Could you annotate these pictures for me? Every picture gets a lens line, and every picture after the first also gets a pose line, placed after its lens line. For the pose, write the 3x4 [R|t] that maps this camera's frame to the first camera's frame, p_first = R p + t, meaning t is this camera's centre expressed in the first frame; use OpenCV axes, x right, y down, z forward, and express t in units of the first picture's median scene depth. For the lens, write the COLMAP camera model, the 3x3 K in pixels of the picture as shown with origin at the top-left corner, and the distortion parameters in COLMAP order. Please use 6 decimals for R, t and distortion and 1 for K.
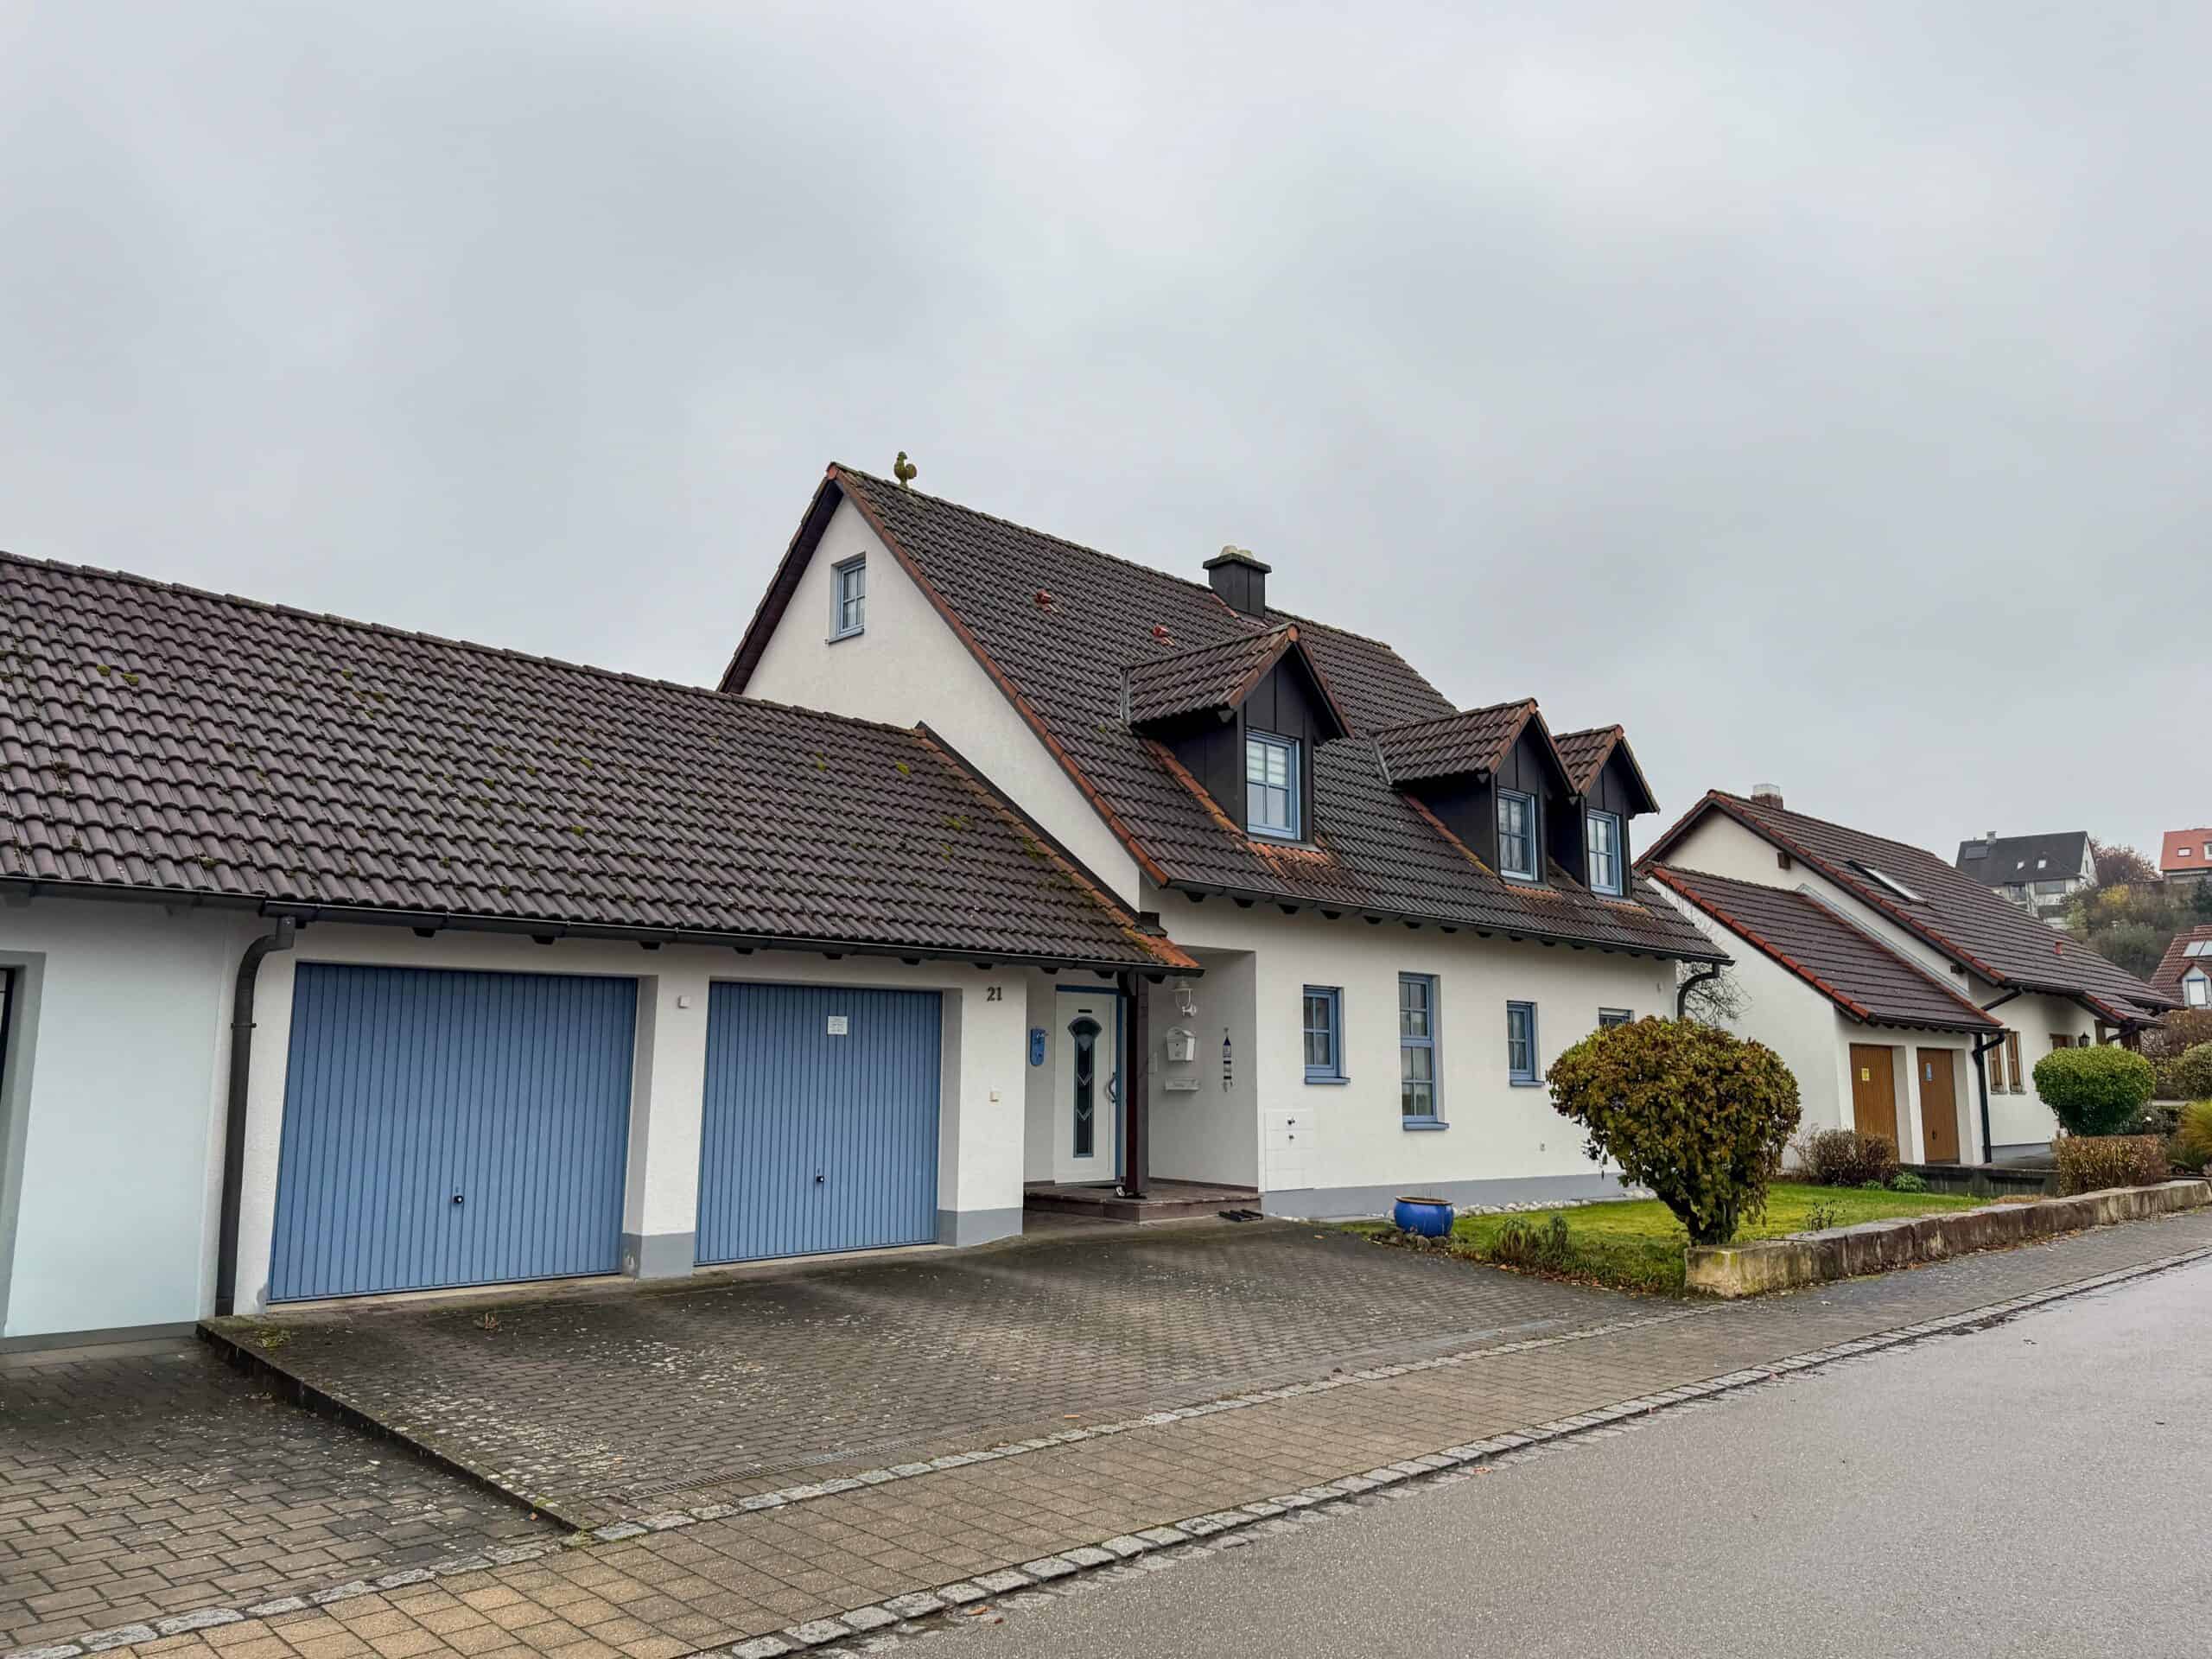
lens RADIAL K [[1562.4, 0, 1106.0], [0, 1562.4, 829.5], [0, 0, 1]] dist [0.050549, -0.001252]
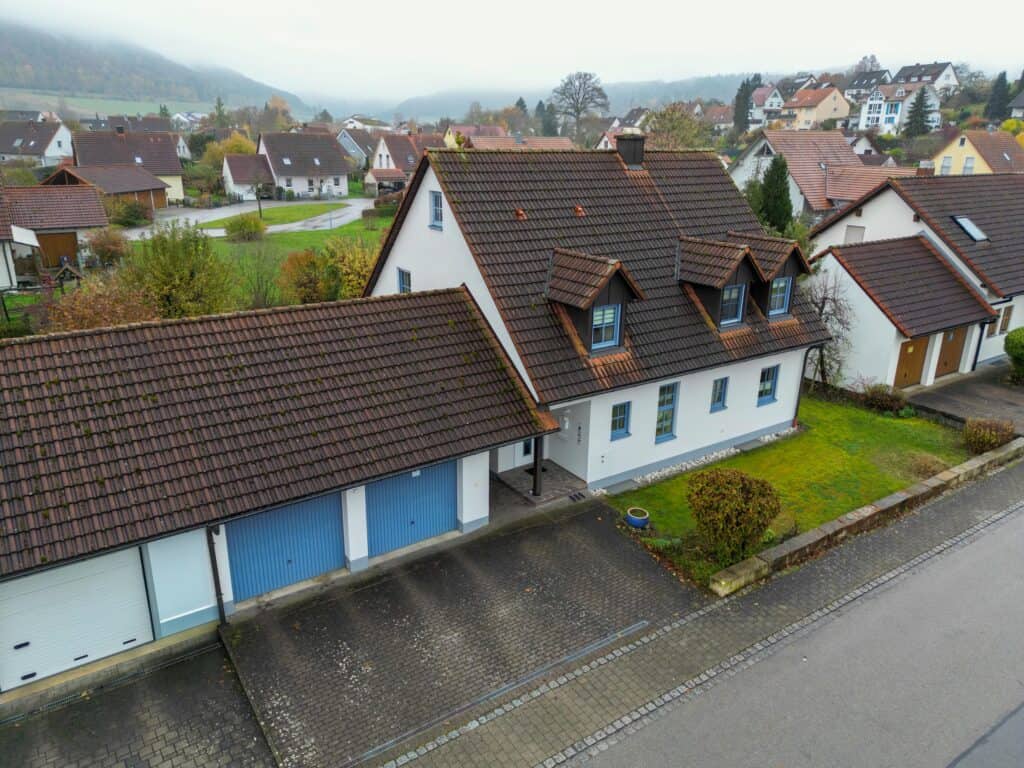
lens RADIAL K [[723.2, 0, 515.3], [0, 723.2, 370.6], [0, 0, 1]] dist [0.064387, -0.047969]
pose [[0.986557, 0.057916, -0.152813, 0.145326], [0.016329, 0.895476, 0.444810, -0.465279], [0.162602, -0.441326, 0.882492, -0.026718]]
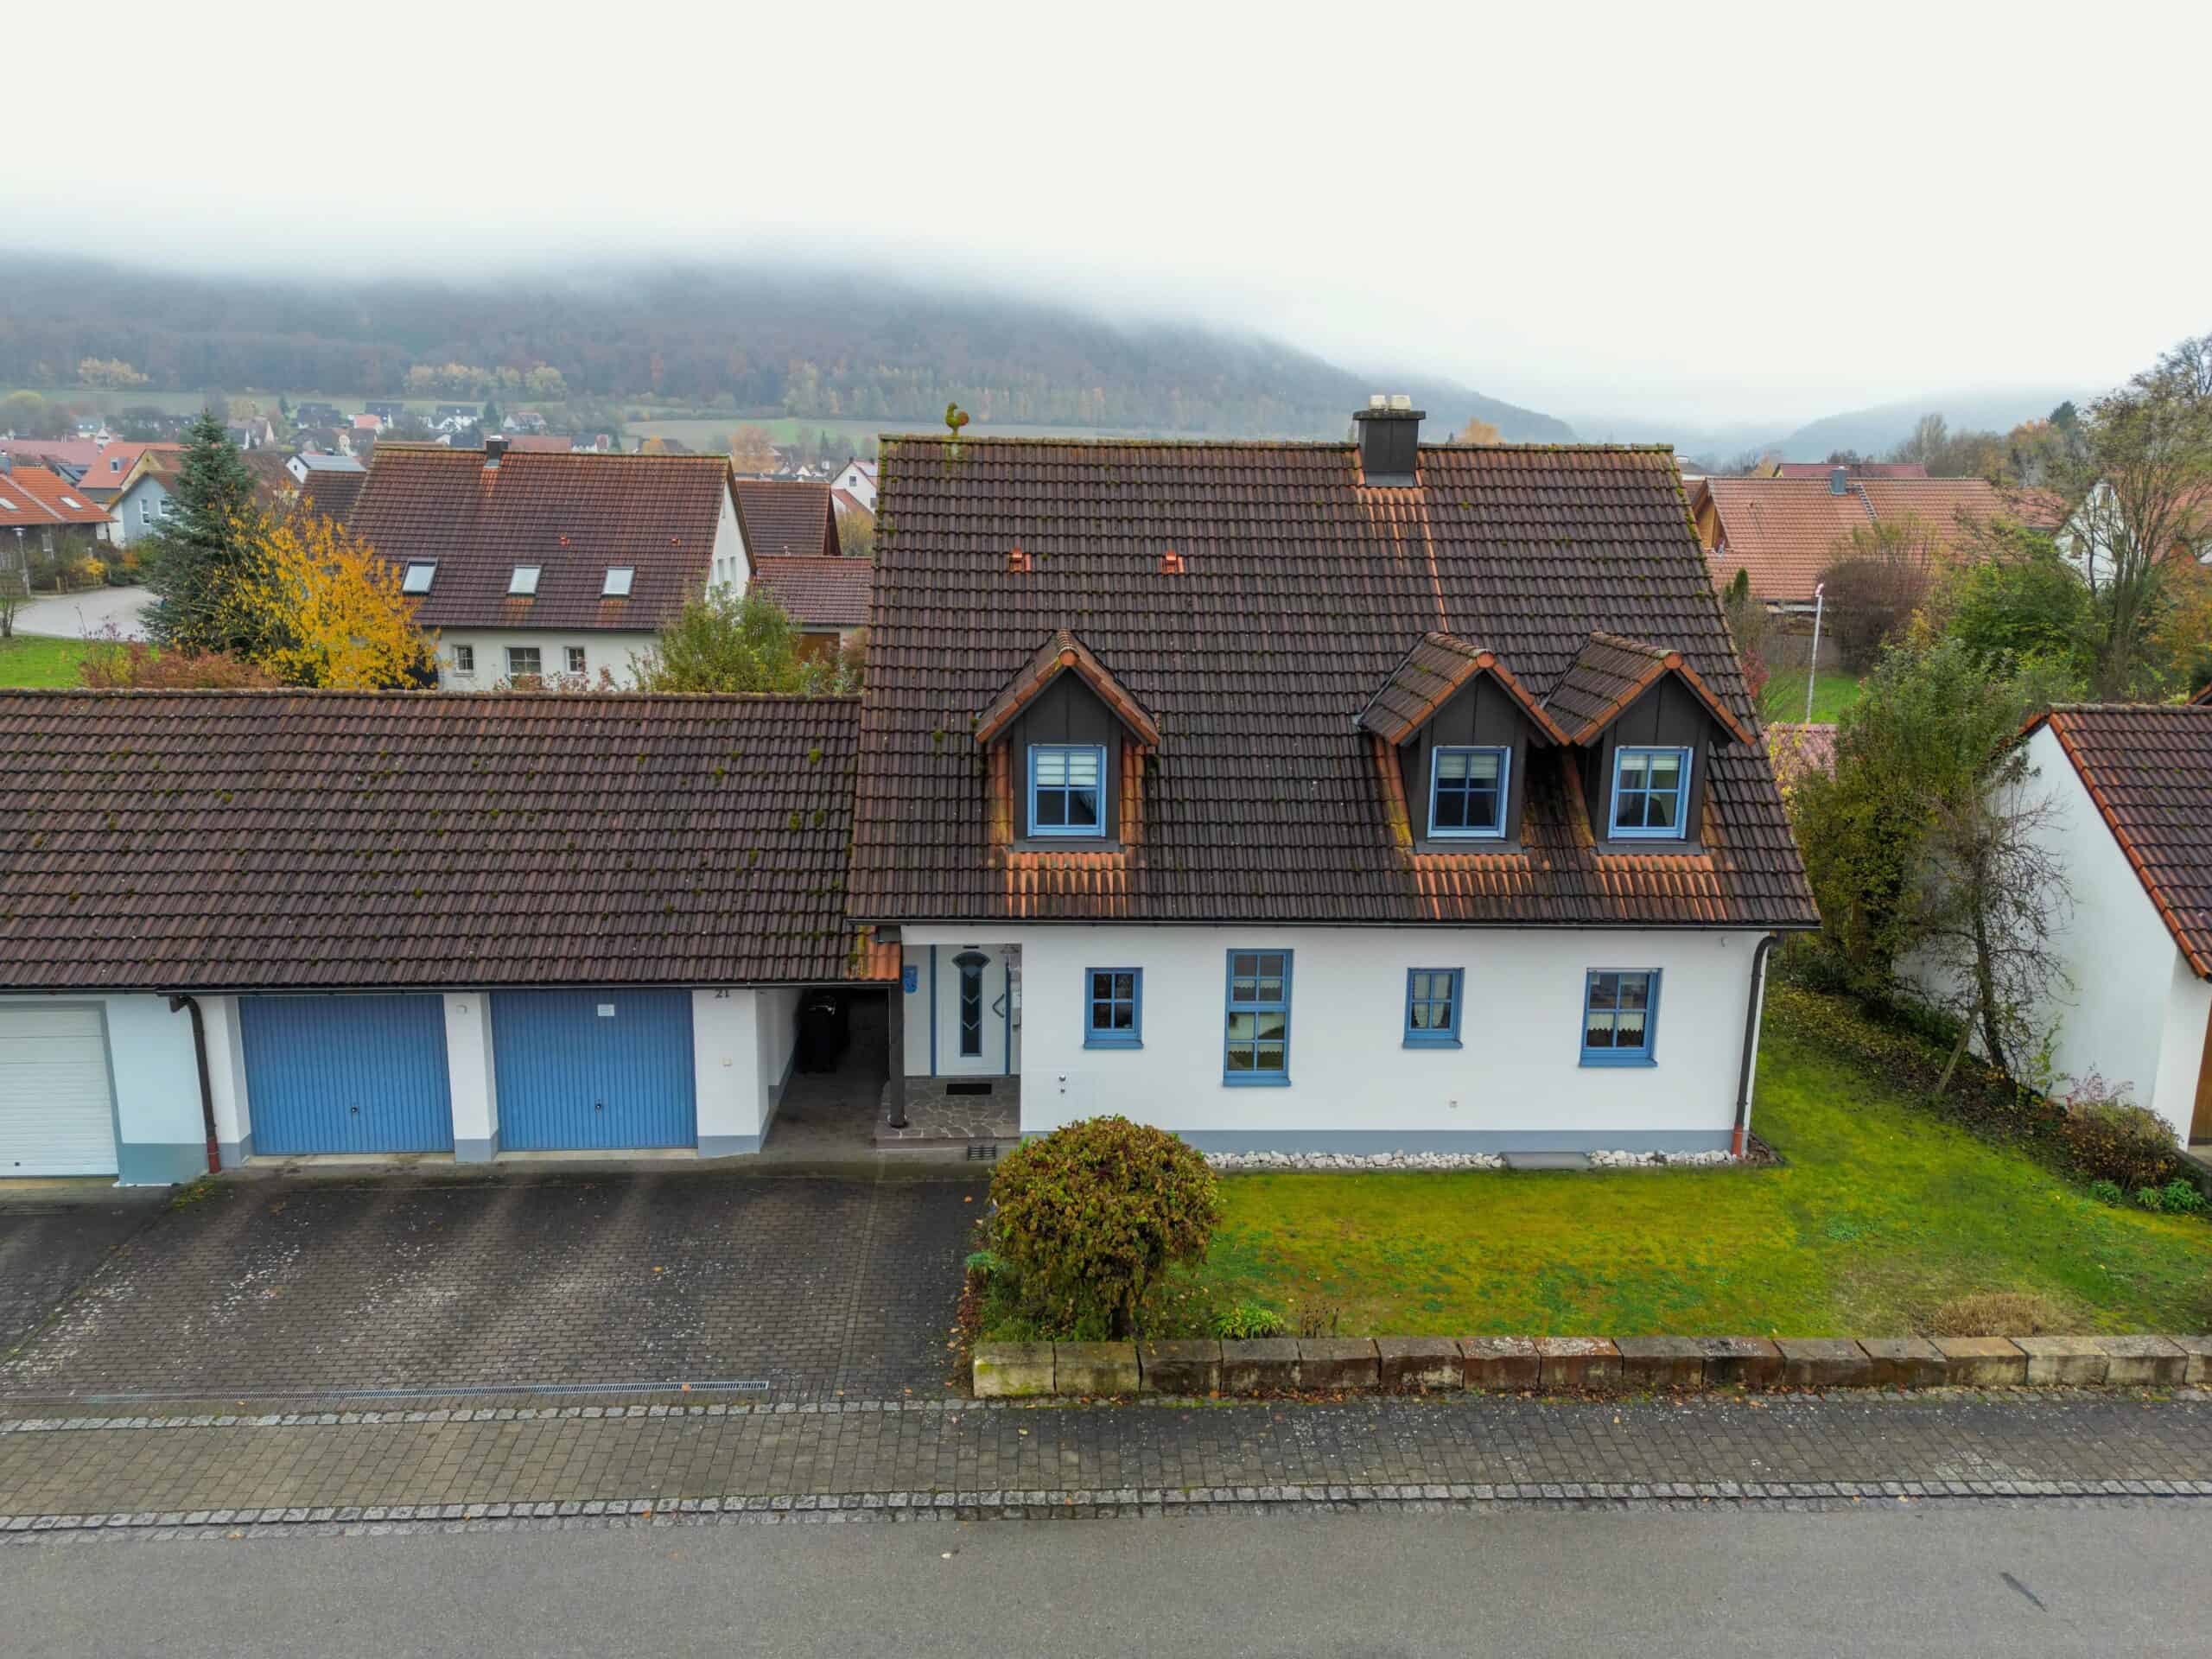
lens RADIAL K [[1562.3, 0, 1113.2], [0, 1562.3, 800.5], [0, 0, 1]] dist [0.064387, -0.047969]
pose [[0.757226, 0.131564, -0.639765, 0.846993], [0.089710, 0.949270, 0.301394, -0.355400], [0.646963, -0.285617, 0.707009, 0.237893]]
